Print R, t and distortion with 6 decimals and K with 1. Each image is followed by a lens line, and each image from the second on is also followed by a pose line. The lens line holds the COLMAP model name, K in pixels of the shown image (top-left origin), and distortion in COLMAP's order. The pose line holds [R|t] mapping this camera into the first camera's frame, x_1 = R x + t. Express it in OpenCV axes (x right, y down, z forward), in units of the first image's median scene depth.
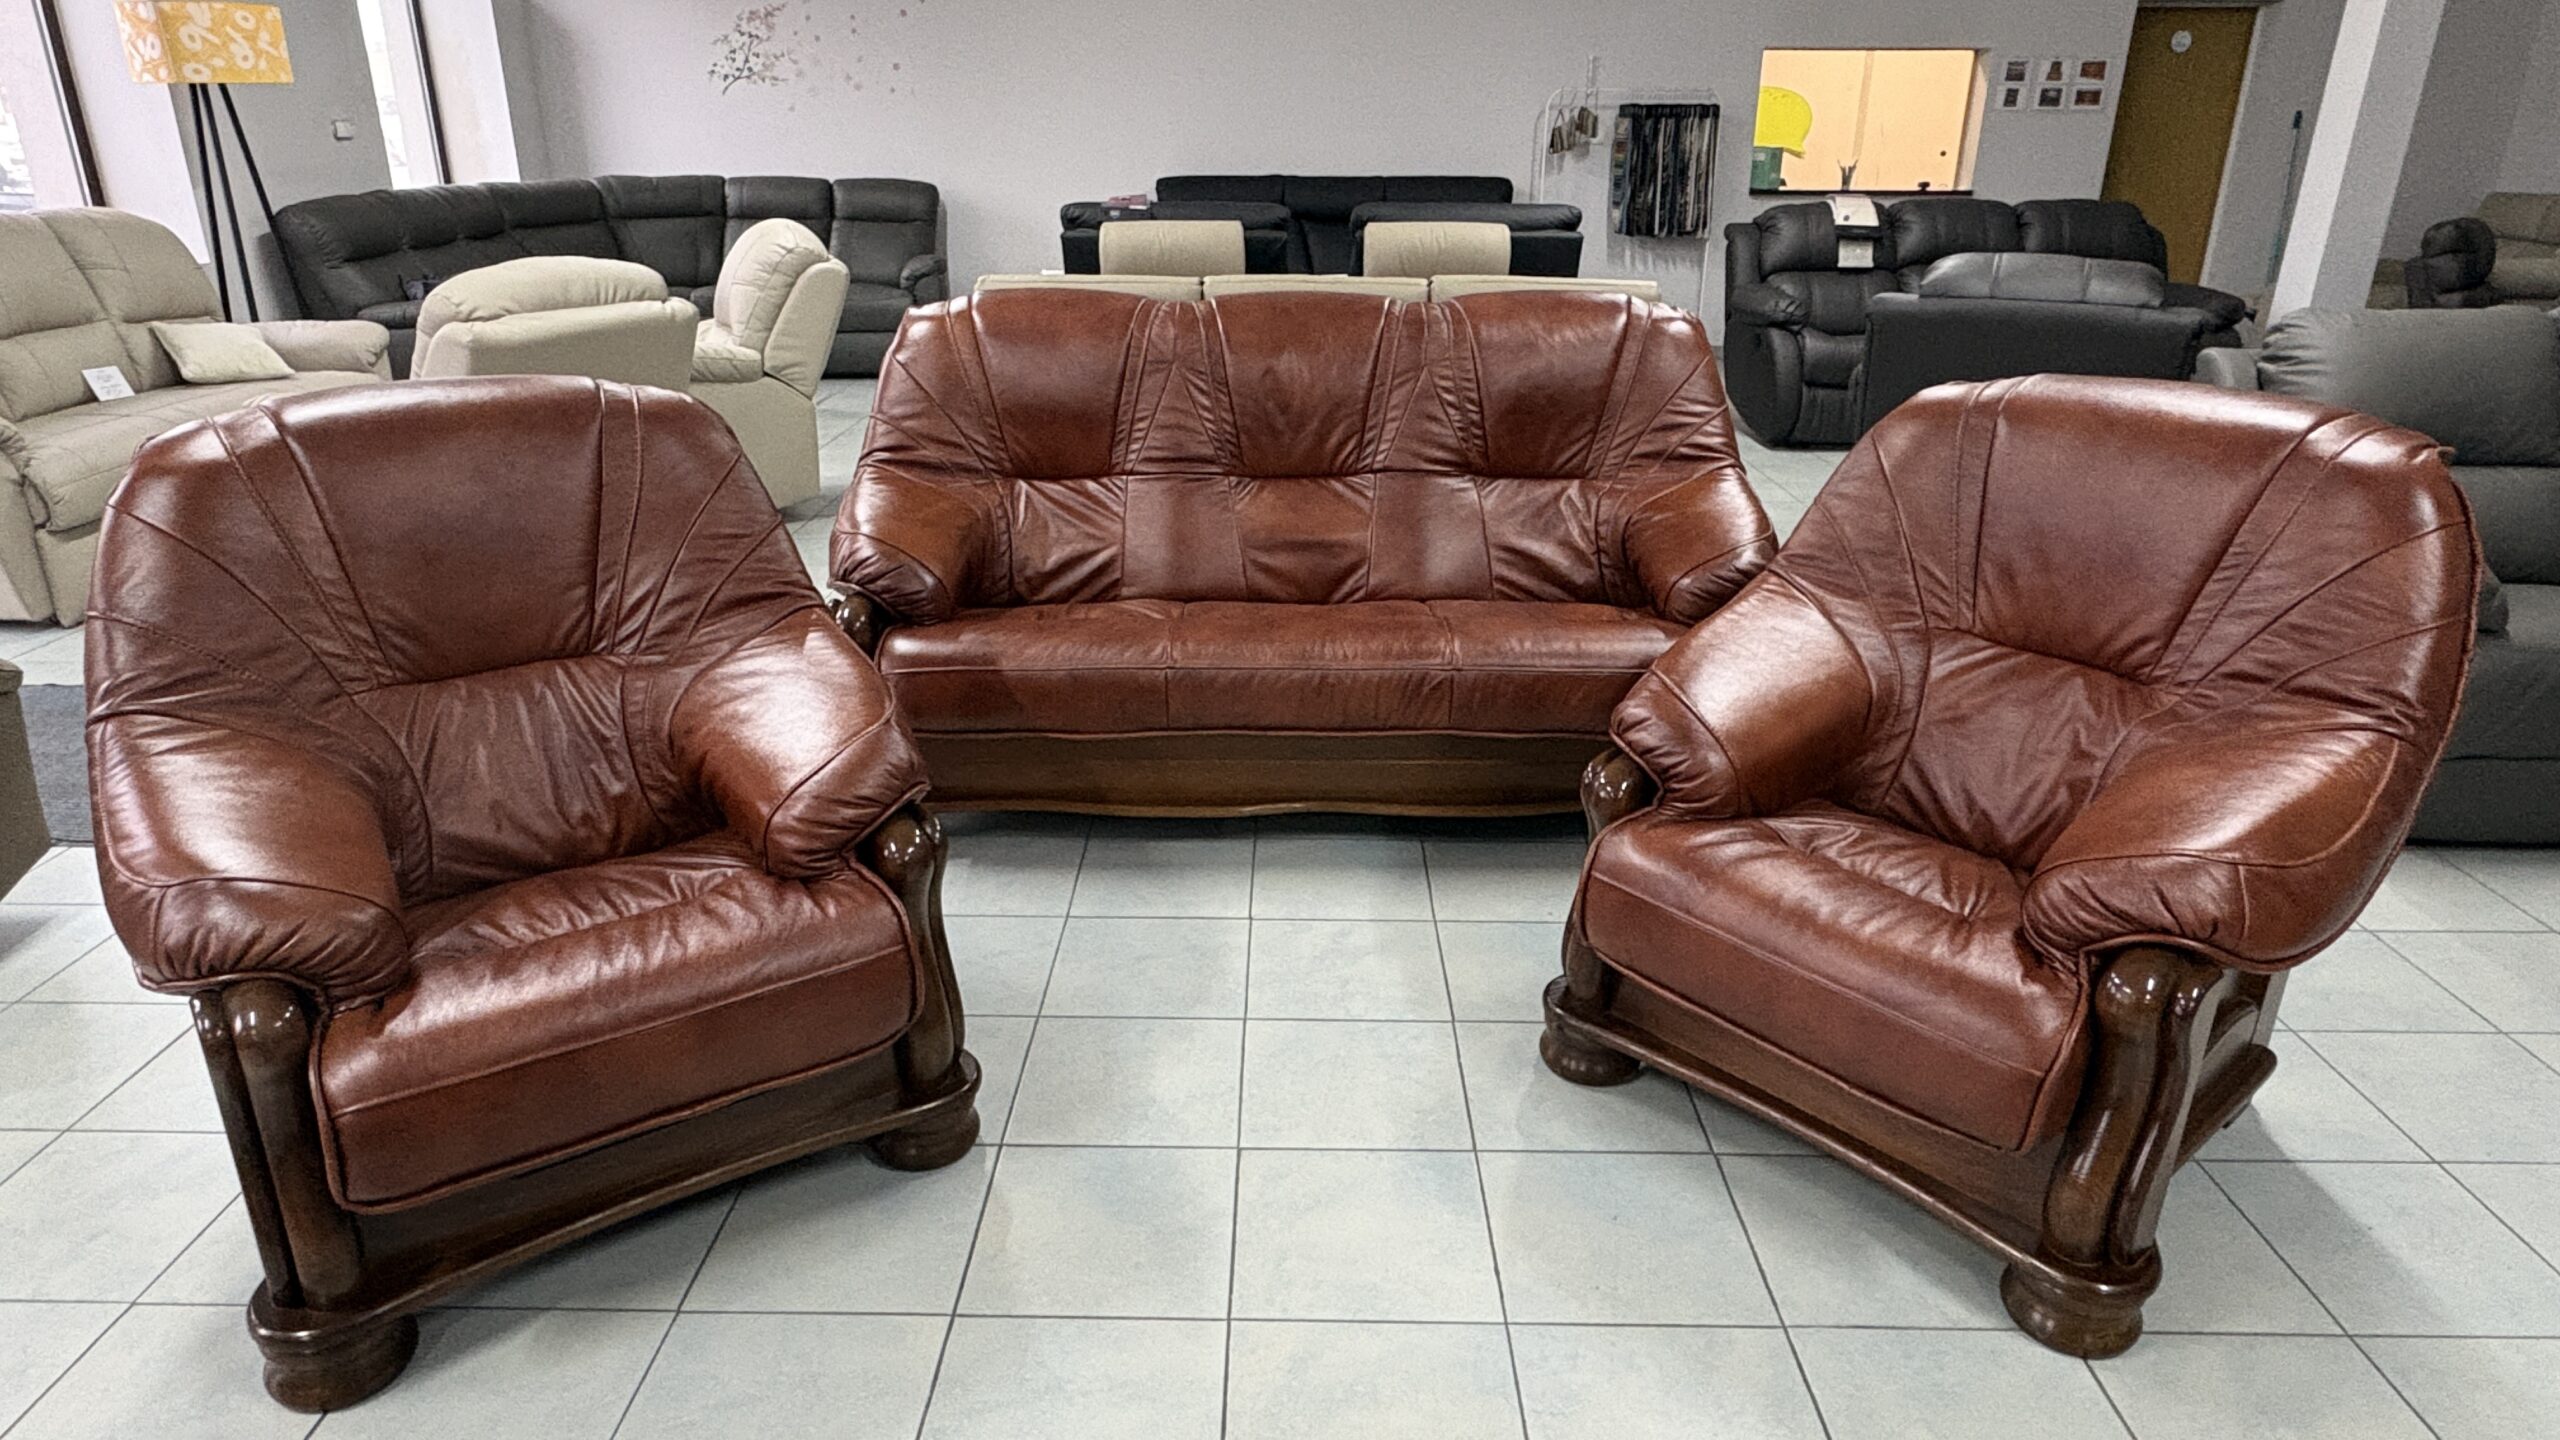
lens RADIAL K [[1584.9, 0, 1277.7], [0, 1584.9, 748.5], [0, 0, 1]] dist [0.008954, -0.004504]
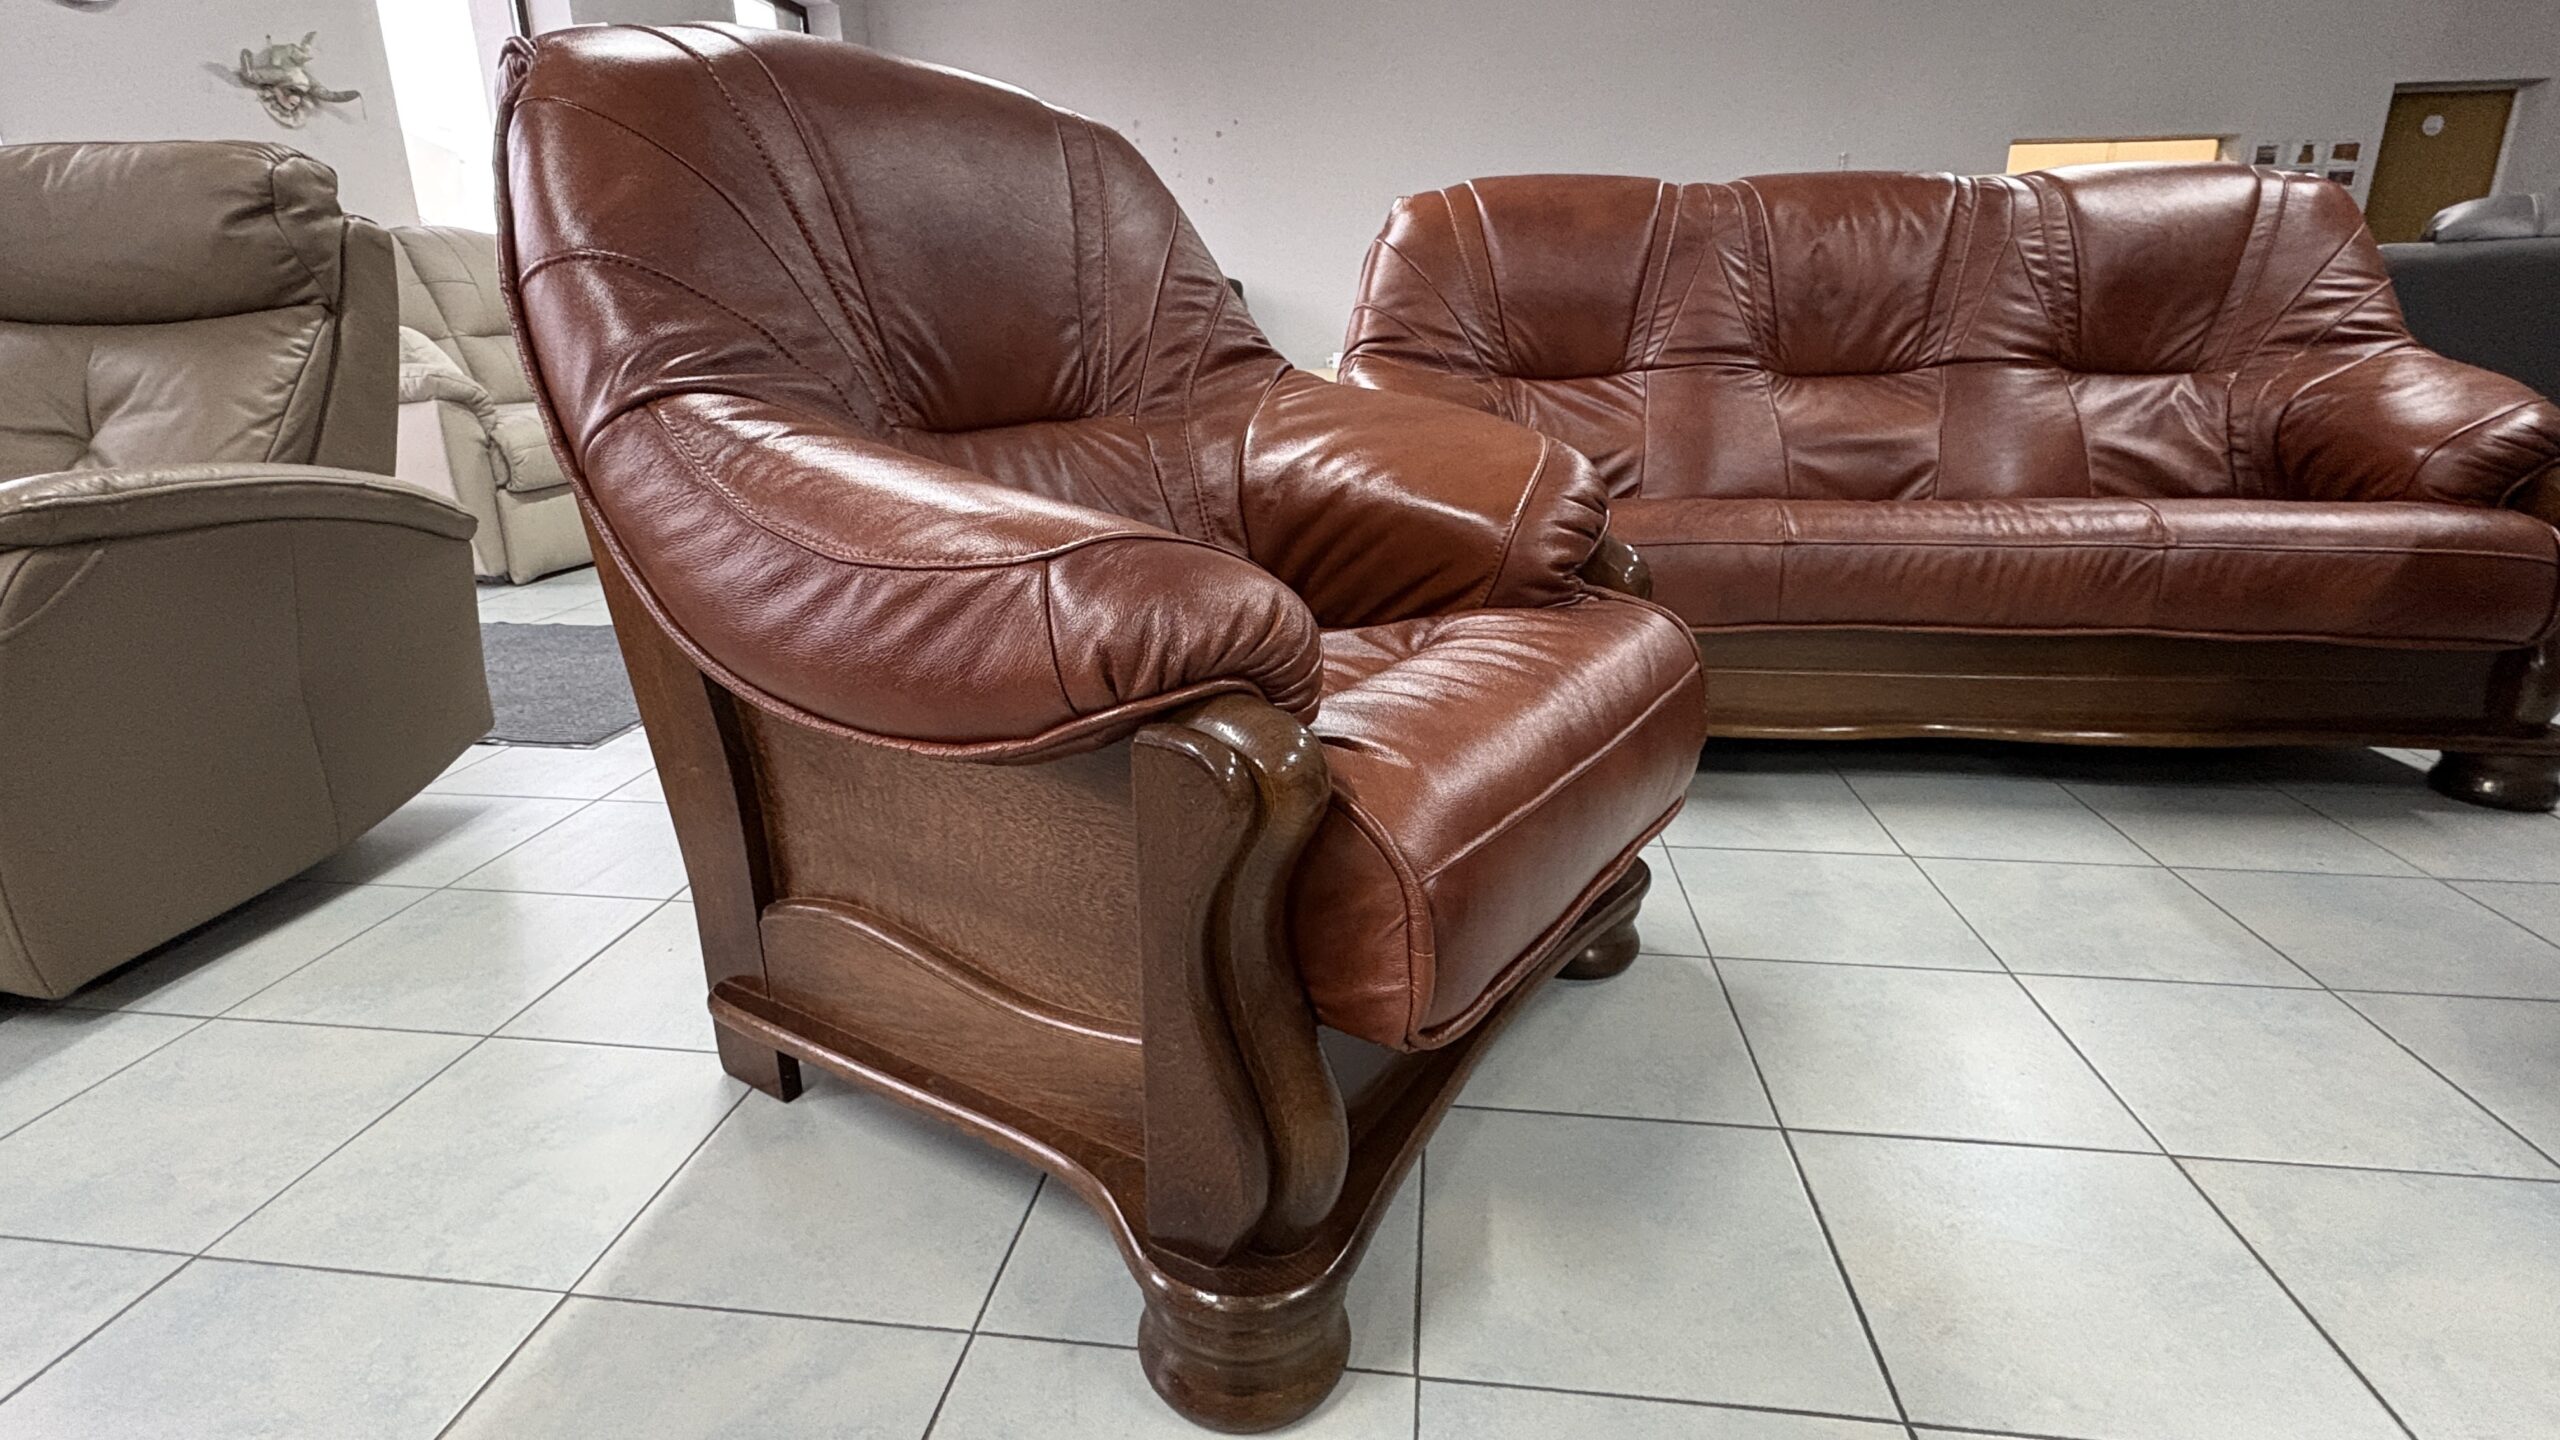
lens RADIAL K [[1300.4, 0, 1275.3], [0, 1300.4, 730.7], [0, 0, 1]] dist [-0.000002, 0.001526]
pose [[0.993048, 0.023738, -0.115289, -0.208769], [-0.031360, 0.997408, -0.064758, 0.079843], [0.113453, 0.067923, 0.991219, 0.271370]]
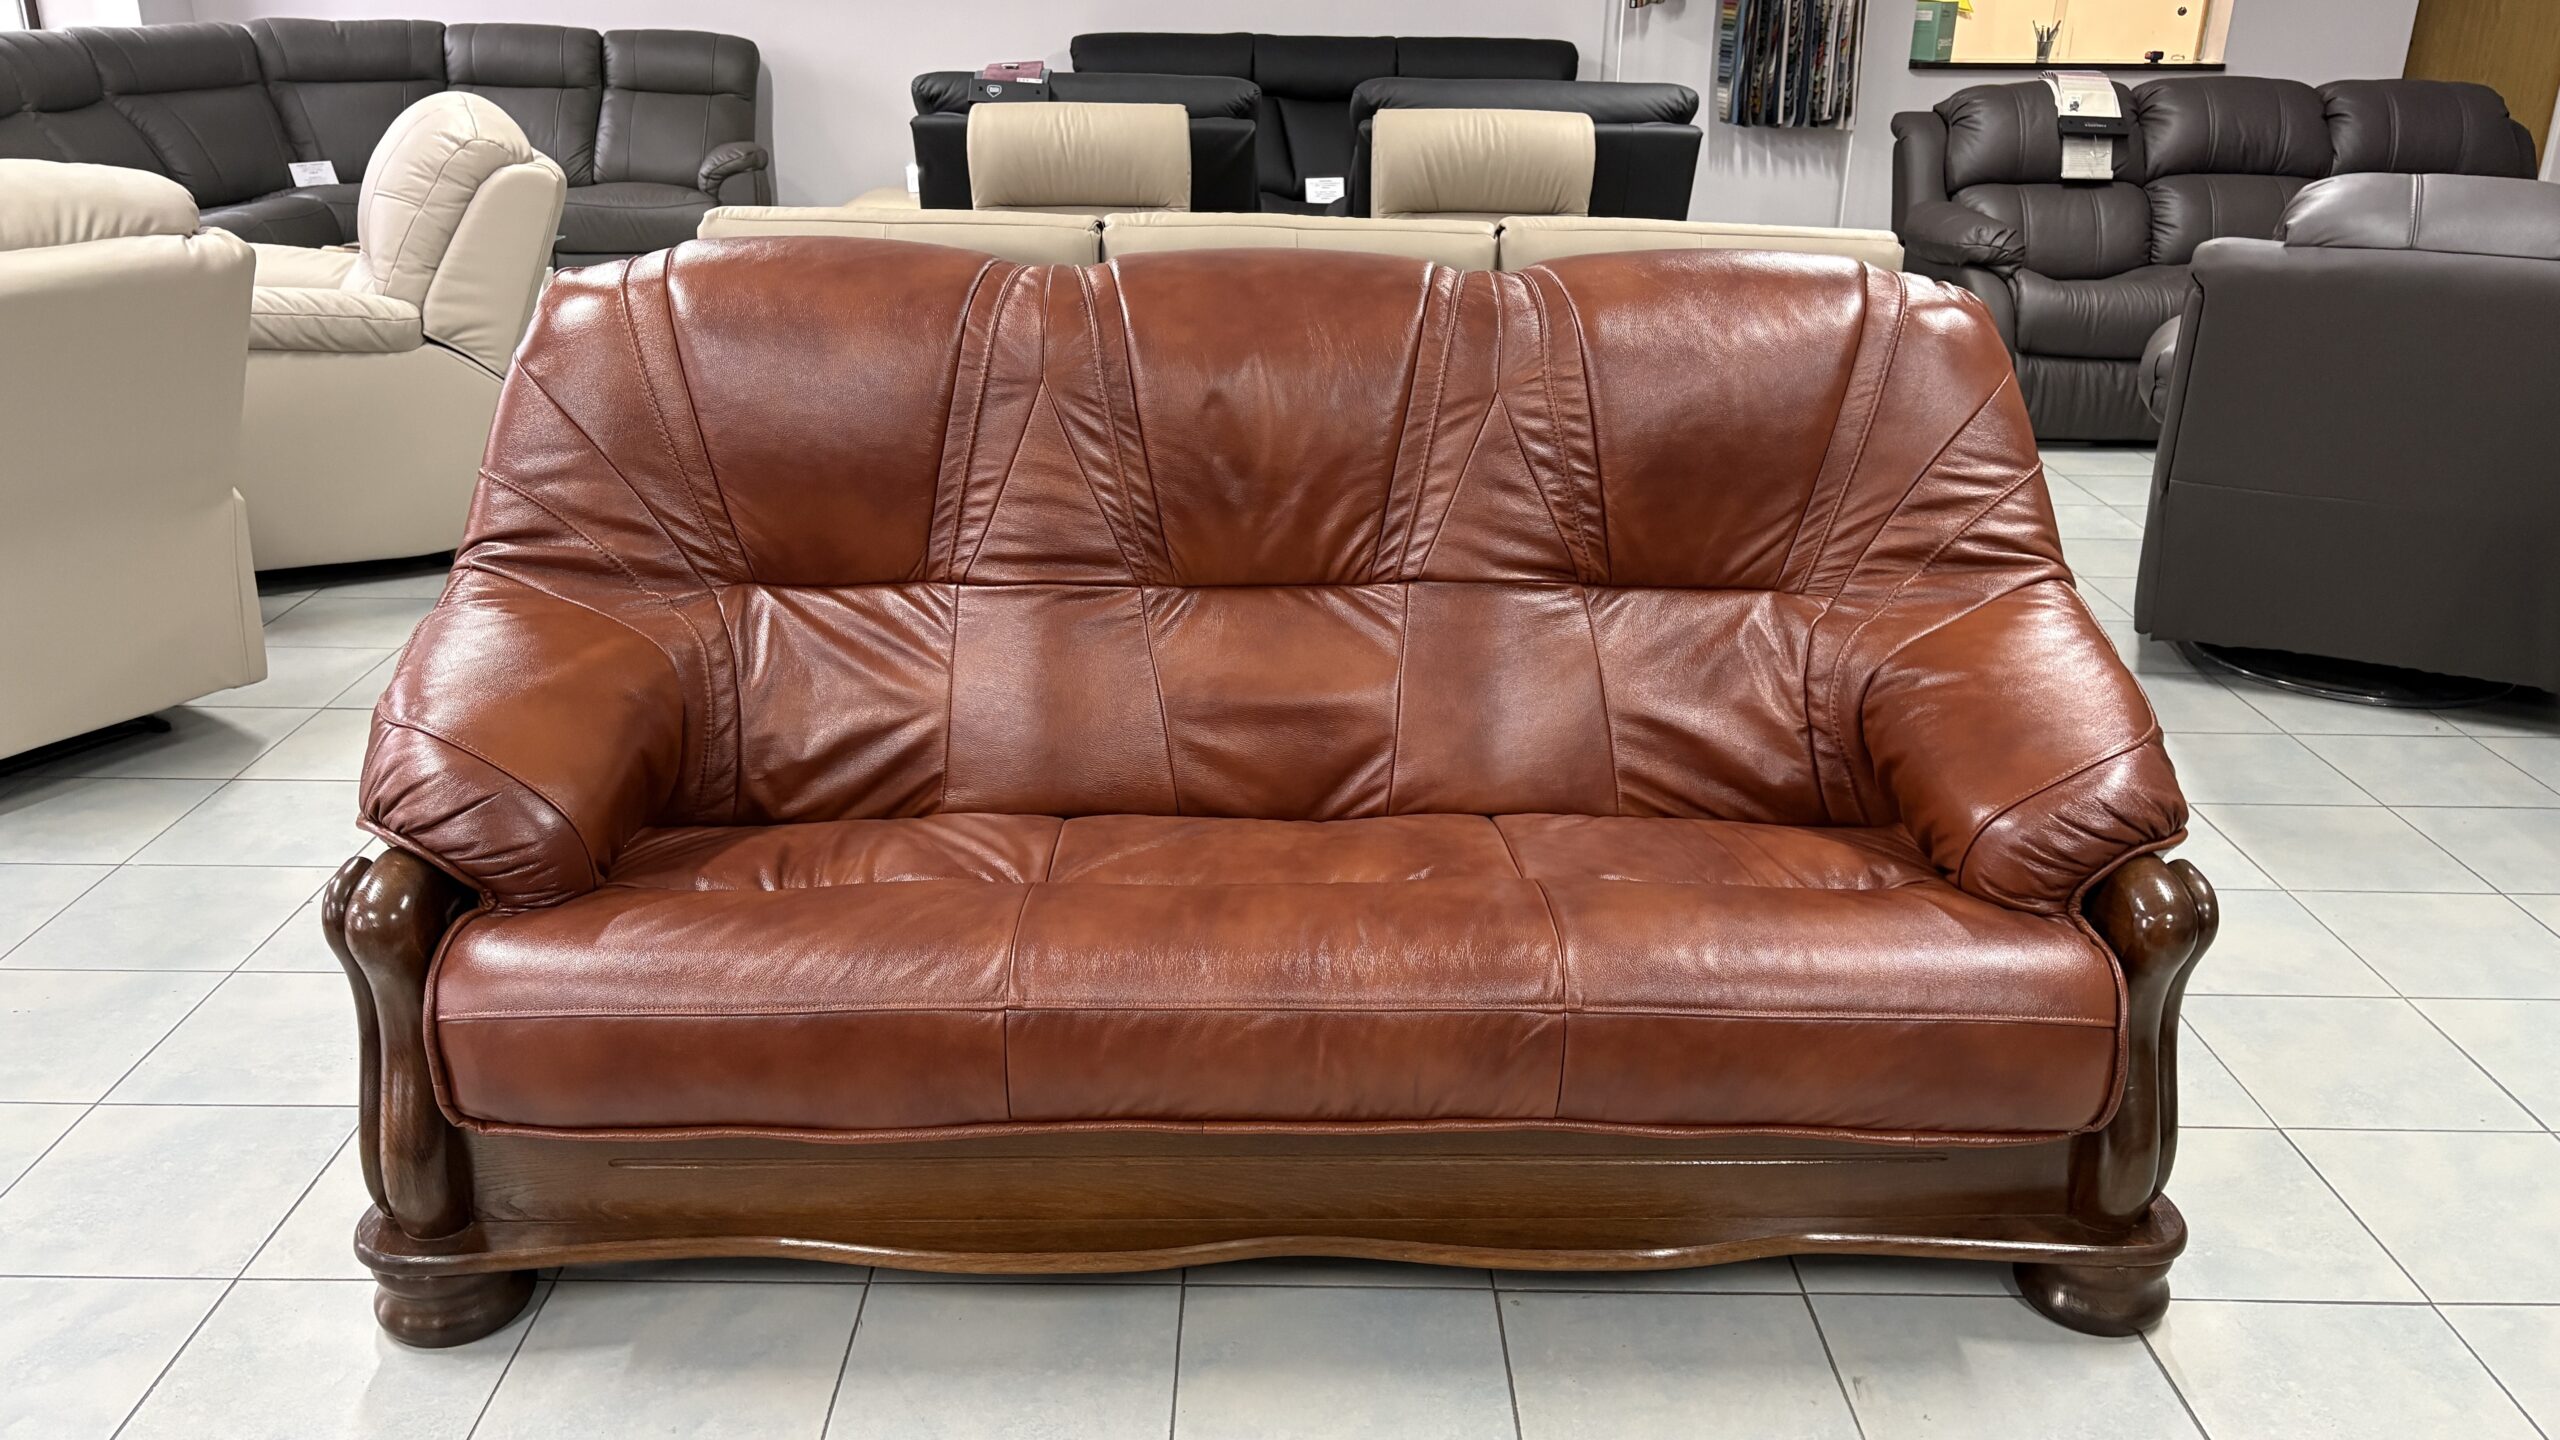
lens RADIAL K [[1972.6, 0, 1292.3], [0, 1972.6, 765.3], [0, 0, 1]] dist [0.043764, -0.030949]
pose [[0.999756, 0.004048, 0.021722, 0.007004], [-0.004199, 0.999967, 0.006930, -0.113483], [-0.021694, -0.007020, 0.999740, 0.308526]]
